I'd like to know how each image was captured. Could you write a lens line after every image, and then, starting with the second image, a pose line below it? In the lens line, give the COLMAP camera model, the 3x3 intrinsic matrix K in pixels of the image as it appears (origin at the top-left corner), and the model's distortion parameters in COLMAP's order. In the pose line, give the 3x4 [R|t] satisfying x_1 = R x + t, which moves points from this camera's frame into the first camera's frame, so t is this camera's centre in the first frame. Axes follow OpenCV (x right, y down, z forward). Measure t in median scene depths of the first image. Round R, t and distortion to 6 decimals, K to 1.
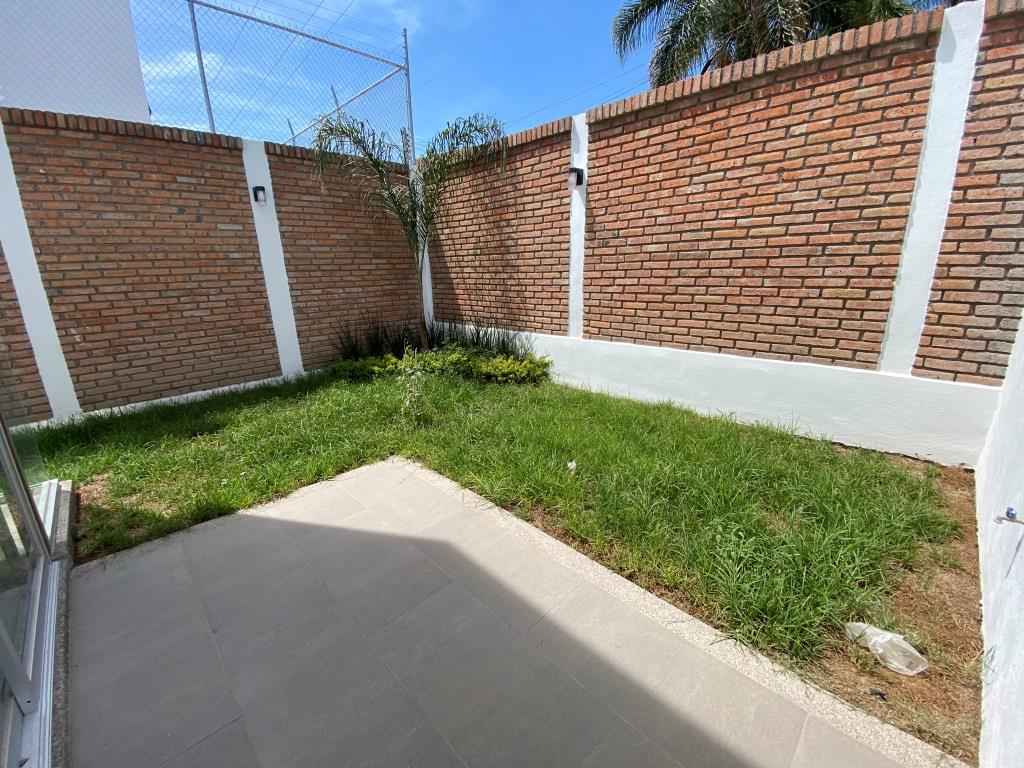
lens RADIAL K [[417.1, 0, 512.0], [0, 417.1, 384.0], [0, 0, 1]] dist [0.021987, -0.022489]
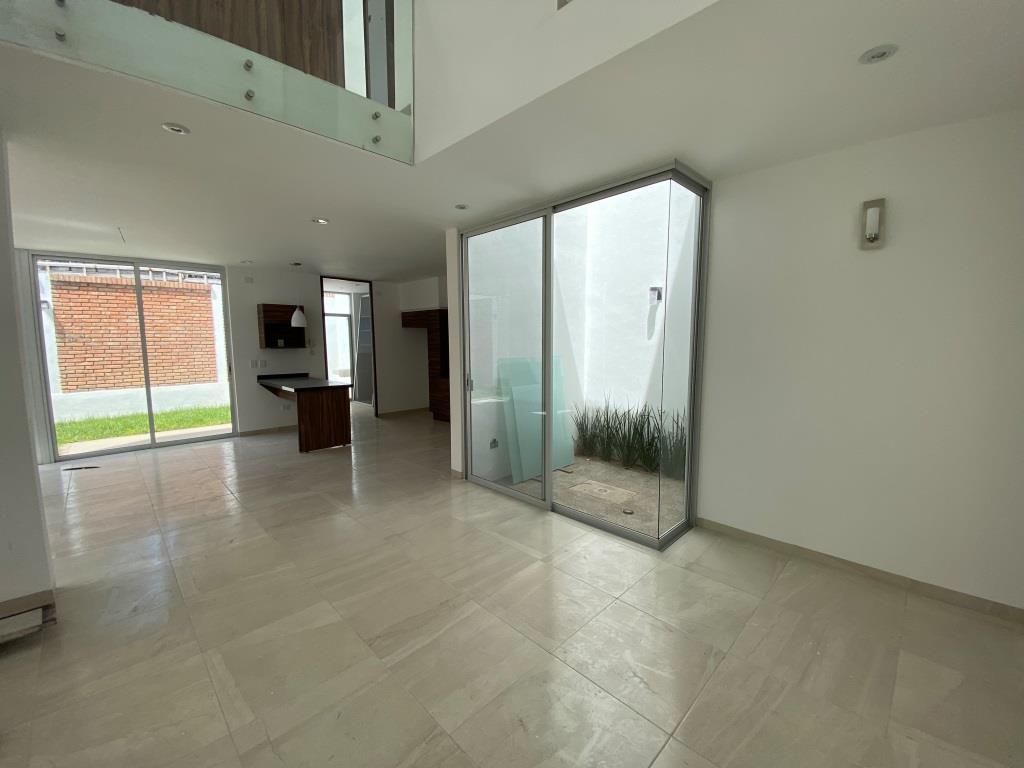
lens RADIAL K [[416.2, 0, 523.2], [0, 416.2, 382.6], [0, 0, 1]] dist [0.002429, -0.015683]
pose [[-0.028162, -0.078780, 0.996494, -1.567954], [0.271486, 0.958816, 0.083474, 0.224900], [-0.962030, 0.272885, -0.005615, -0.823906]]
